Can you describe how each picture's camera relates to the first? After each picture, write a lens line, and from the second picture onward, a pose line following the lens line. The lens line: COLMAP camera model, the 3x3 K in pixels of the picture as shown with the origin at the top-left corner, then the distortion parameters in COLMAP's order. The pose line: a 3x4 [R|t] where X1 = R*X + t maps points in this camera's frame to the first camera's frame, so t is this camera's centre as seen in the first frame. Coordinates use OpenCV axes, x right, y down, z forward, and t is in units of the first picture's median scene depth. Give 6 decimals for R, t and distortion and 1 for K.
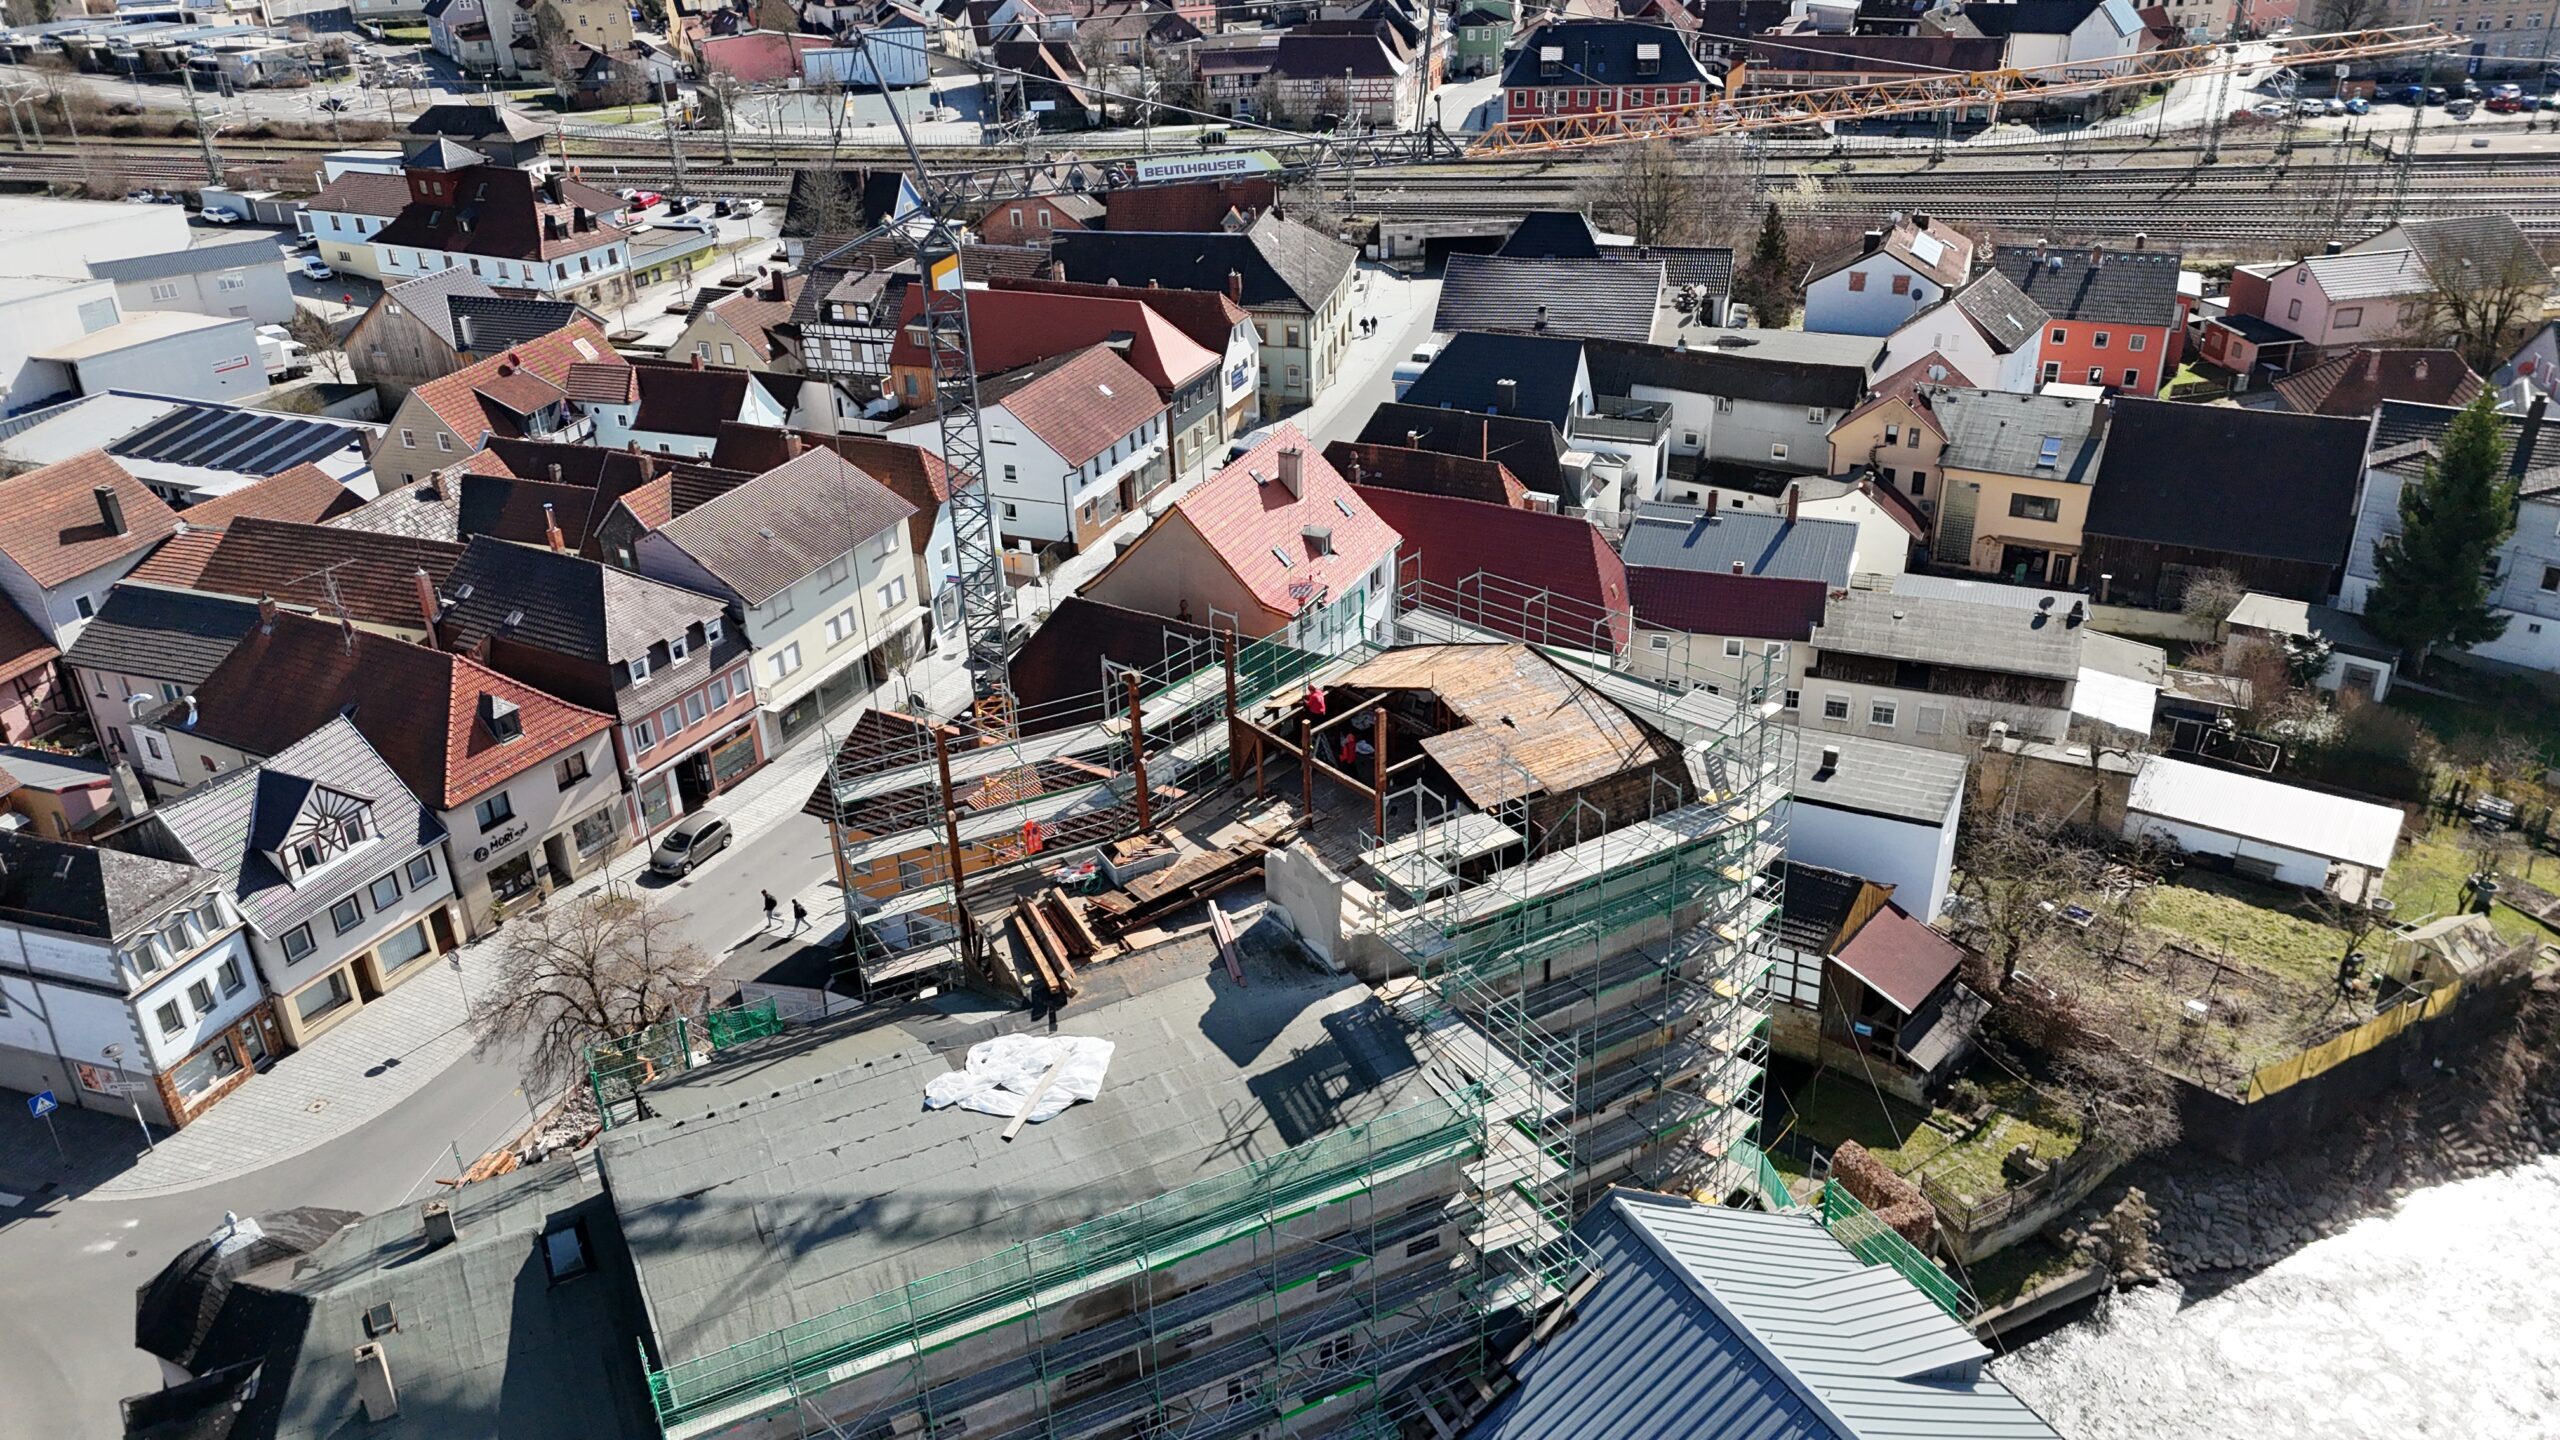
lens RADIAL K [[1862.7, 0, 1280.0], [0, 1862.7, 720.0], [0, 0, 1]] dist [0.115135, -0.135473]
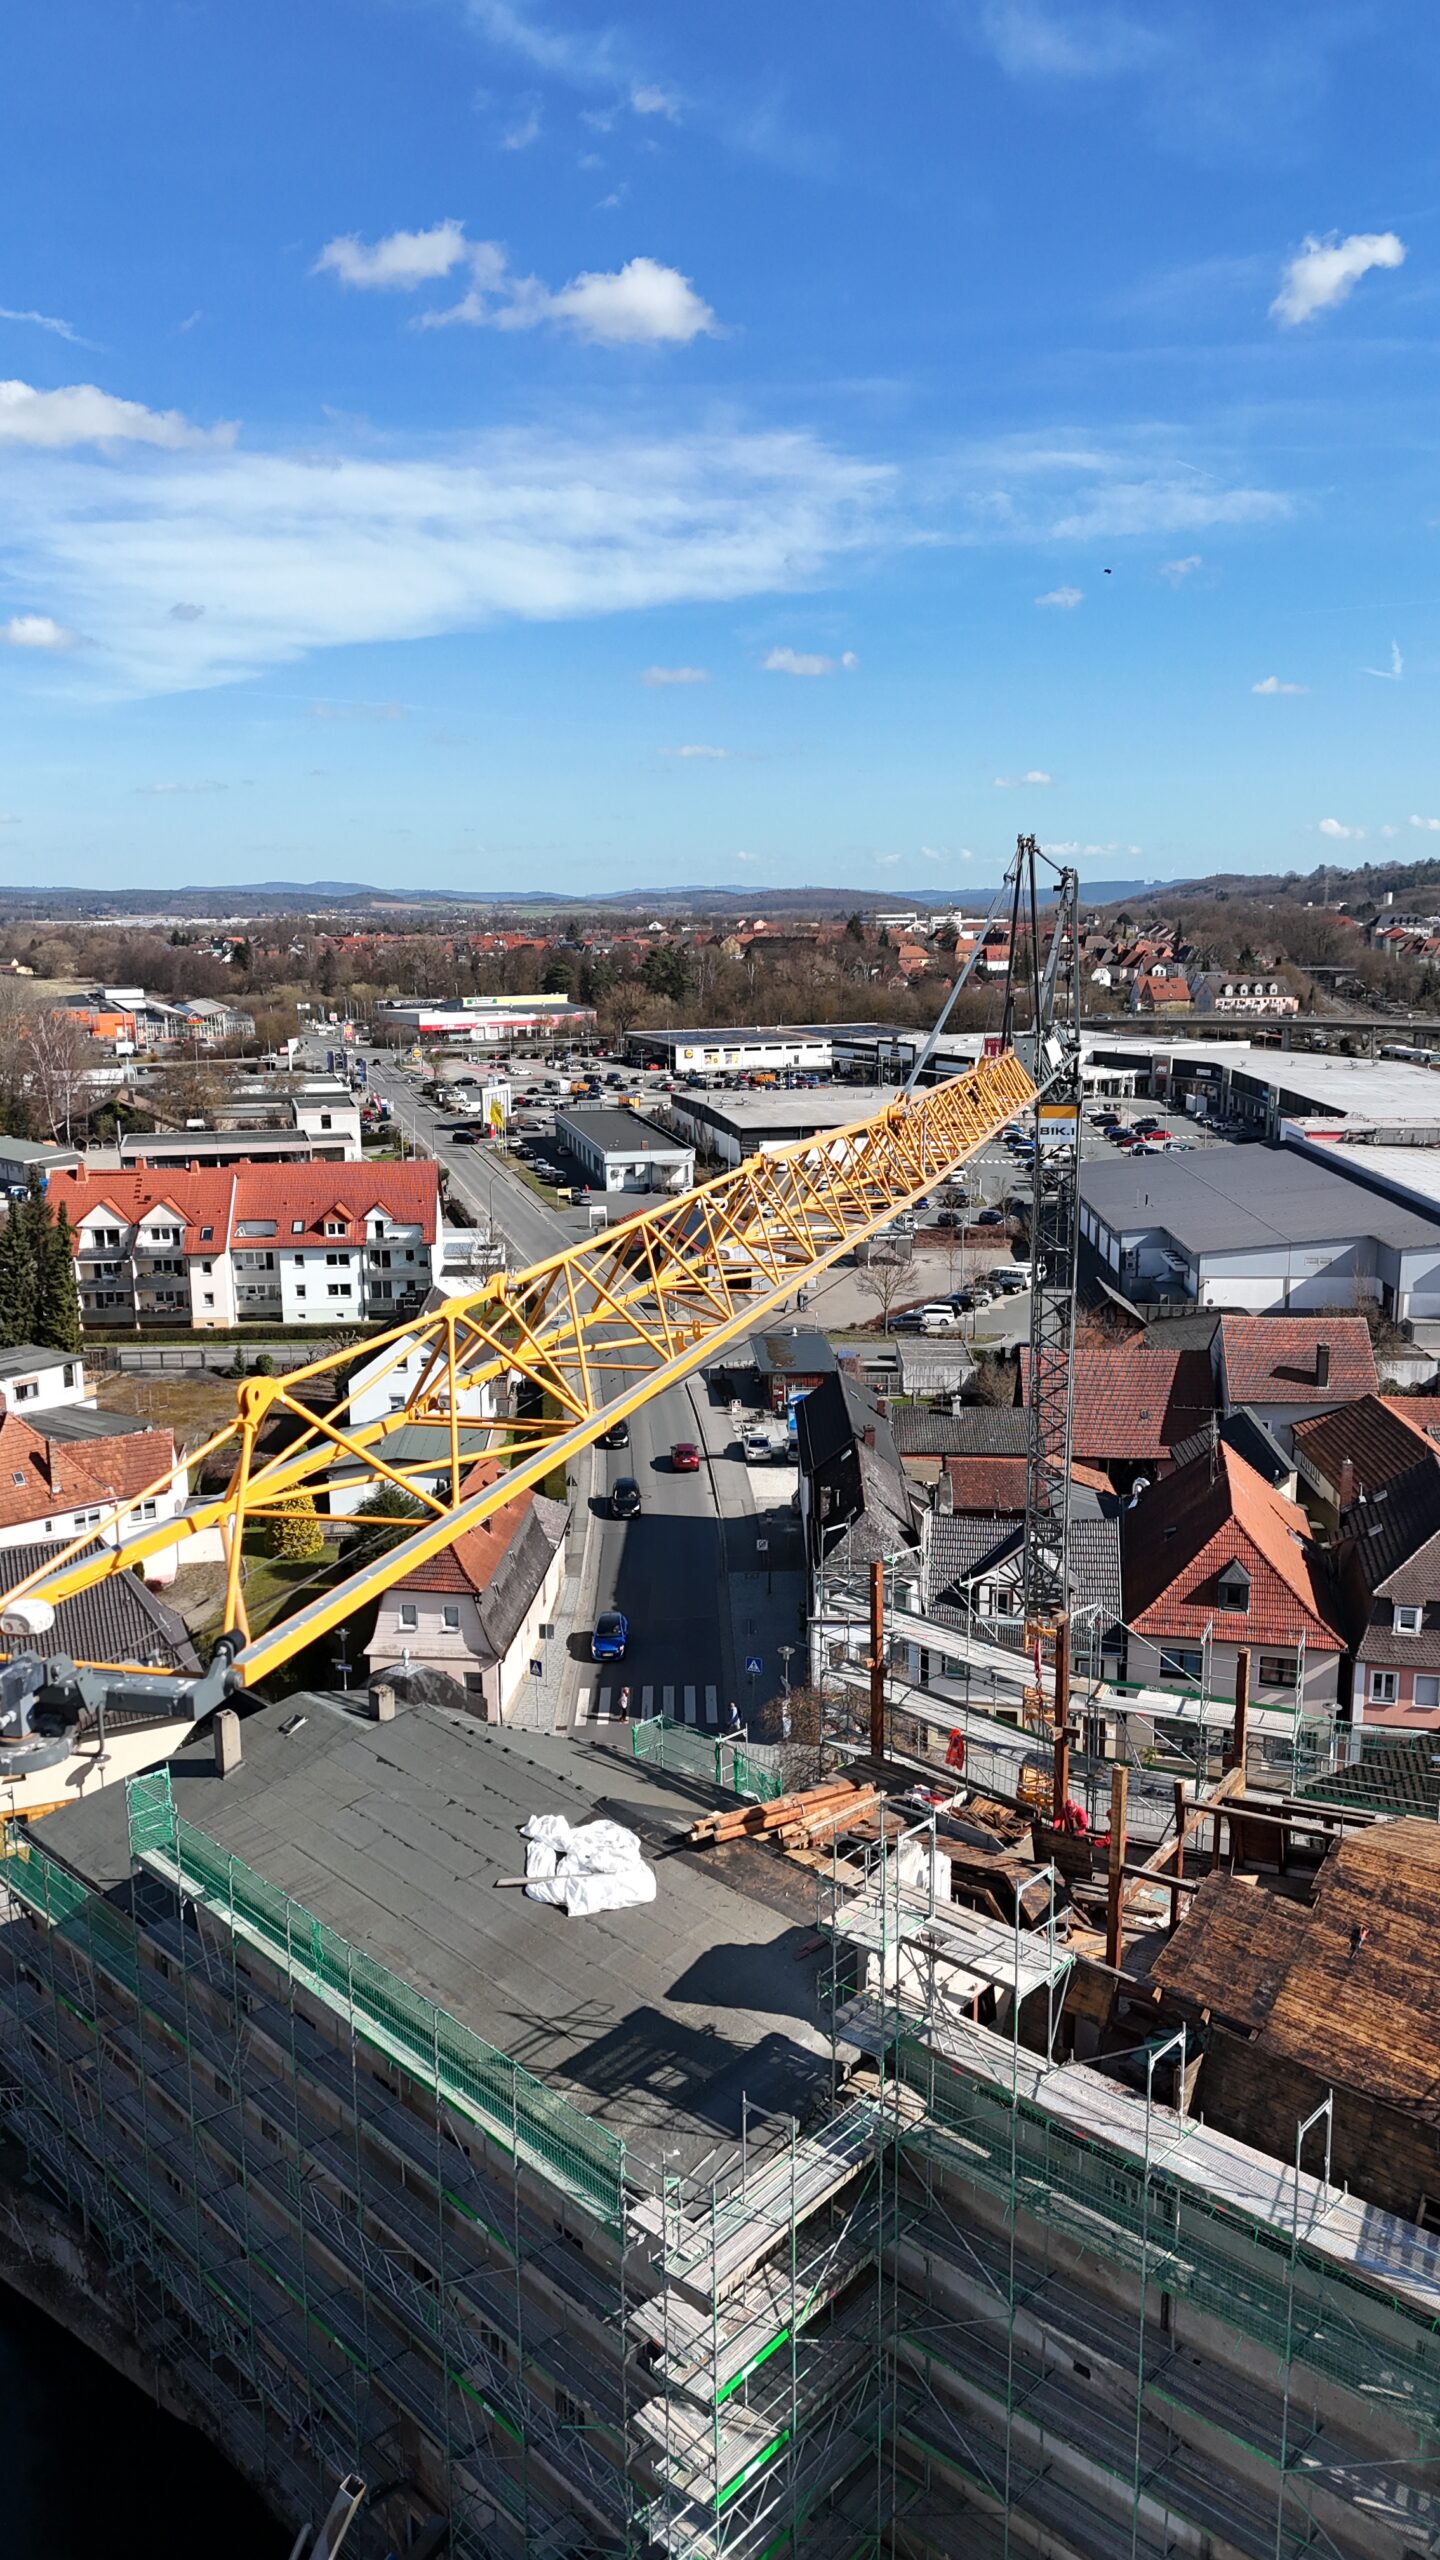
lens RADIAL K [[1862.7, 0, 726.5], [0, 1862.7, 1276.6], [0, 0, 1]] dist [0.115135, -0.135473]
pose [[0.270887, 0.208102, -0.939848, 0.383303], [-0.438197, 0.895983, 0.072090, -0.093085], [0.857090, 0.392310, 0.333900, 0.336385]]
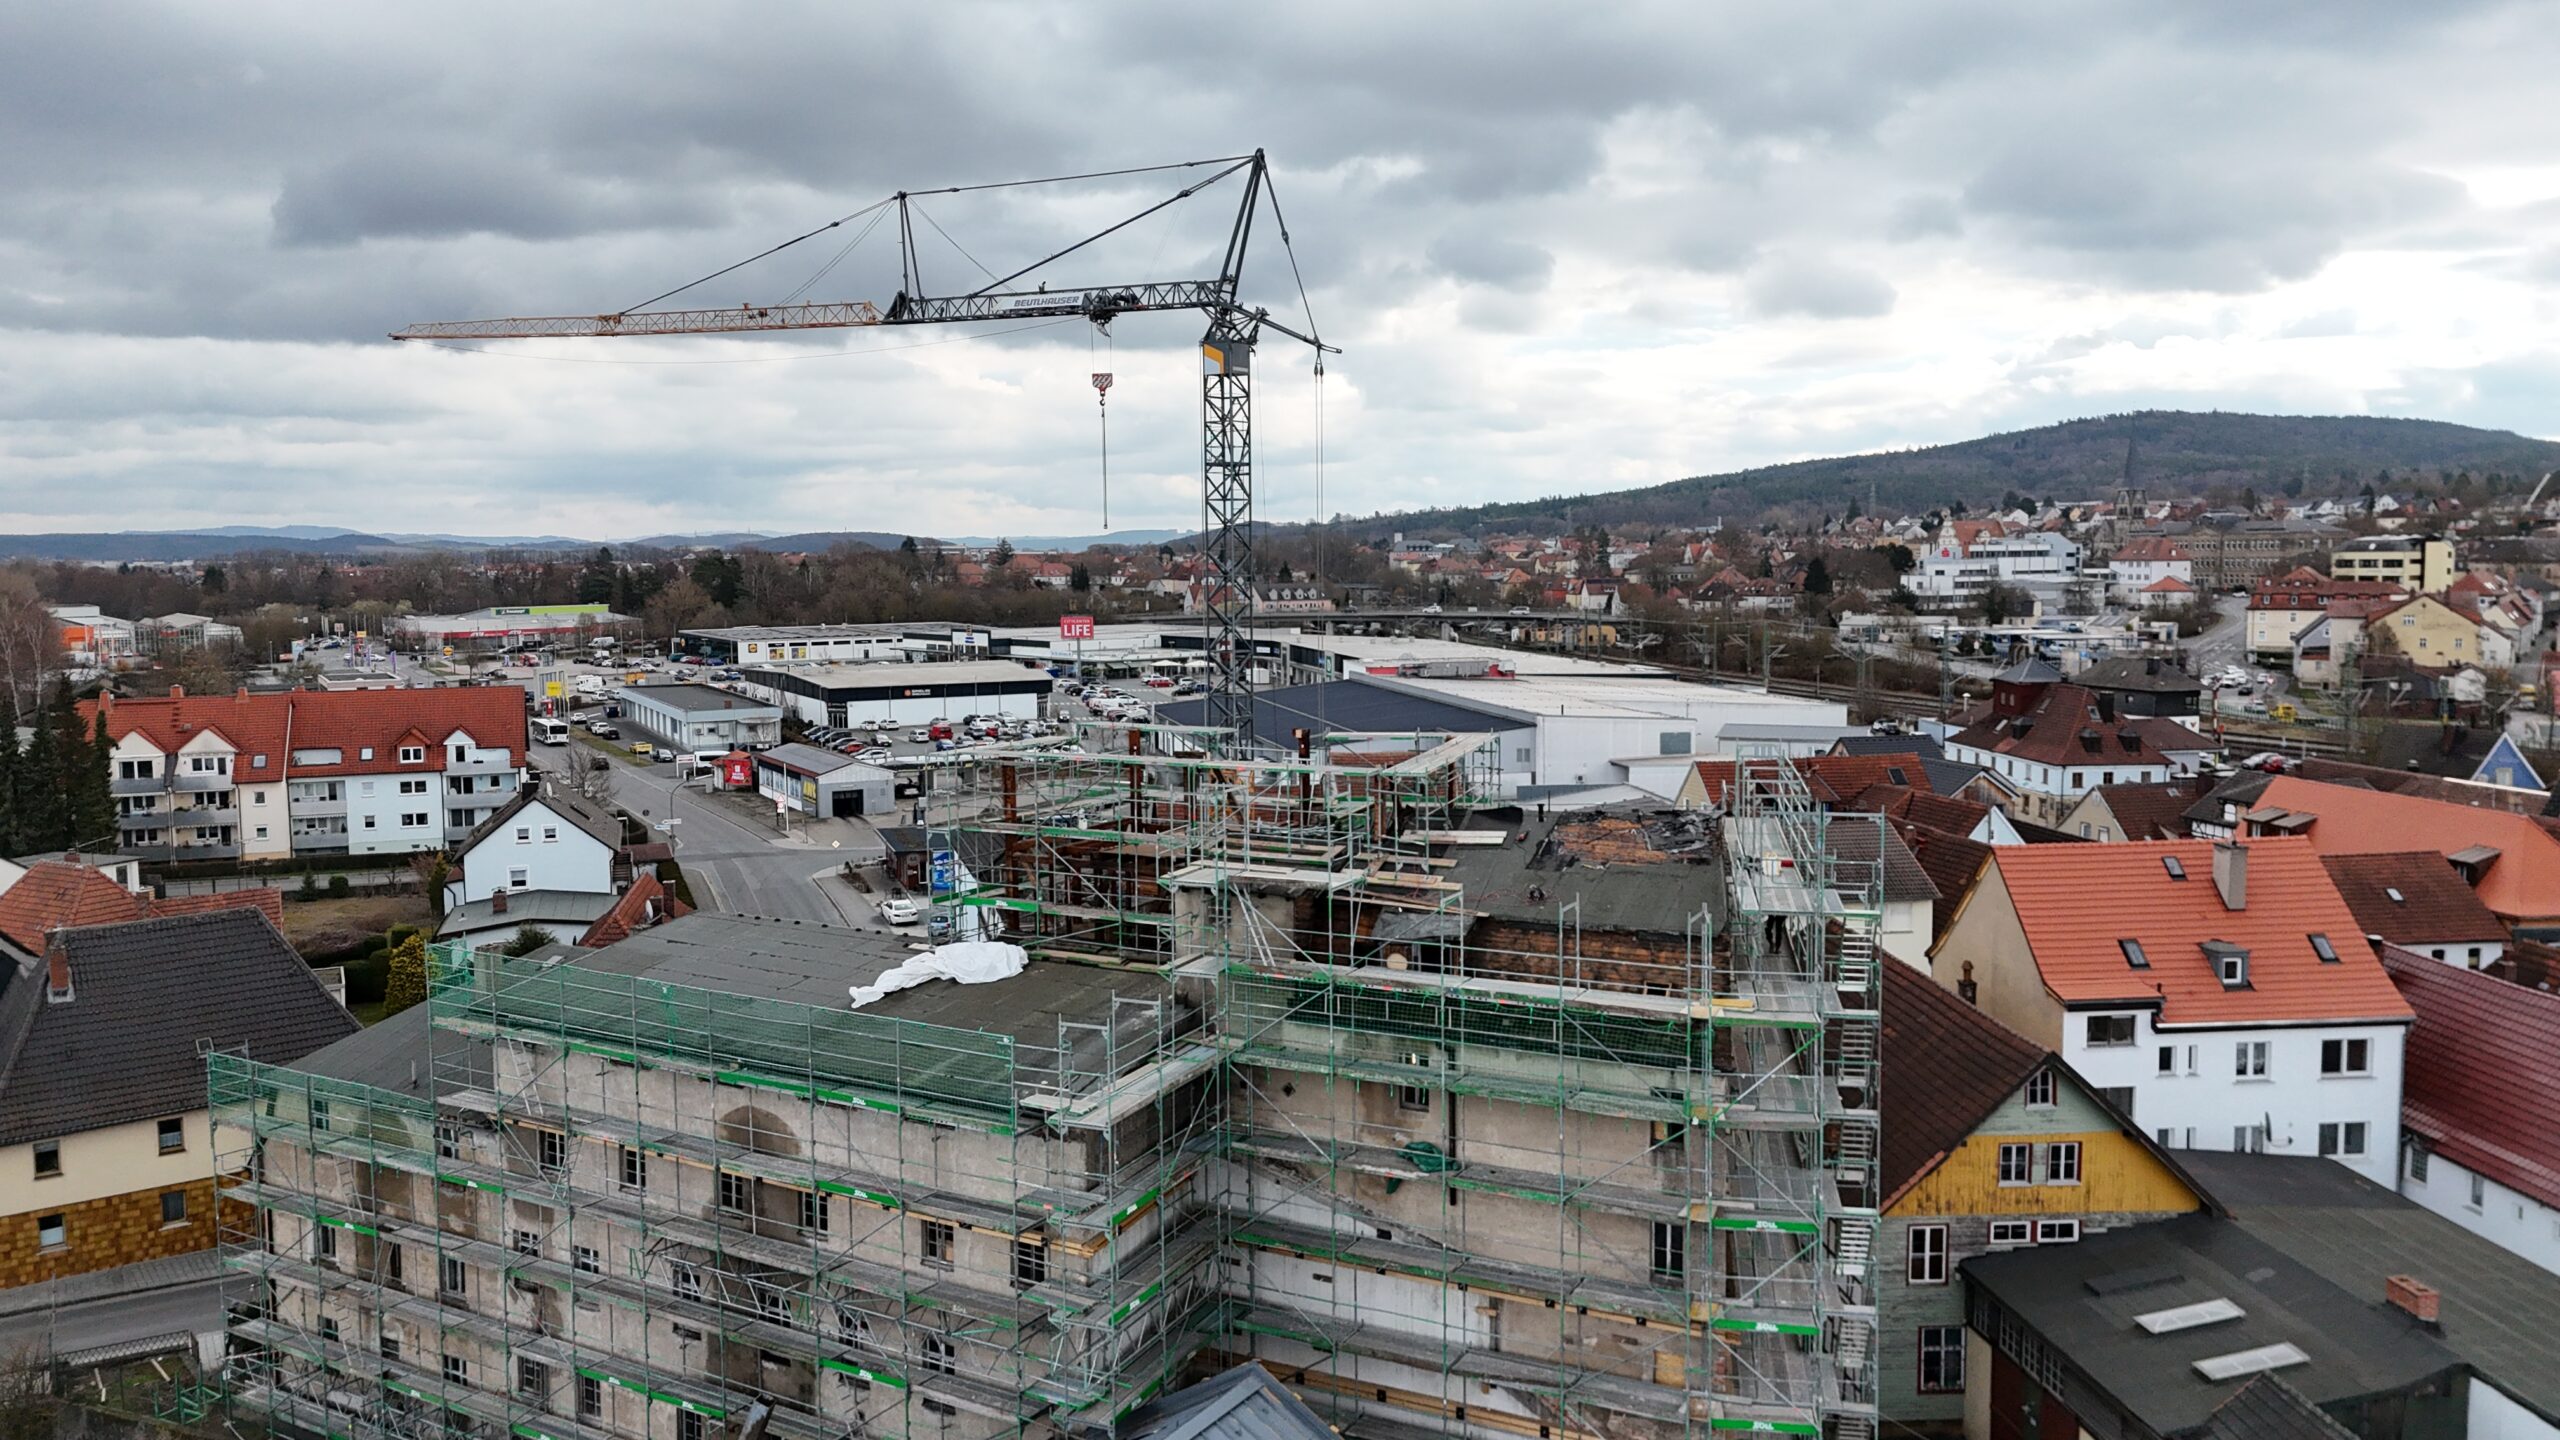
lens RADIAL K [[1862.7, 0, 1280.0], [0, 1862.7, 720.0], [0, 0, 1]] dist [0.115135, -0.135473]
pose [[0.517221, 0.096495, -0.850395, 0.456138], [-0.393541, 0.909163, -0.136193, 0.065707], [0.760005, 0.405107, 0.508213, 0.307561]]
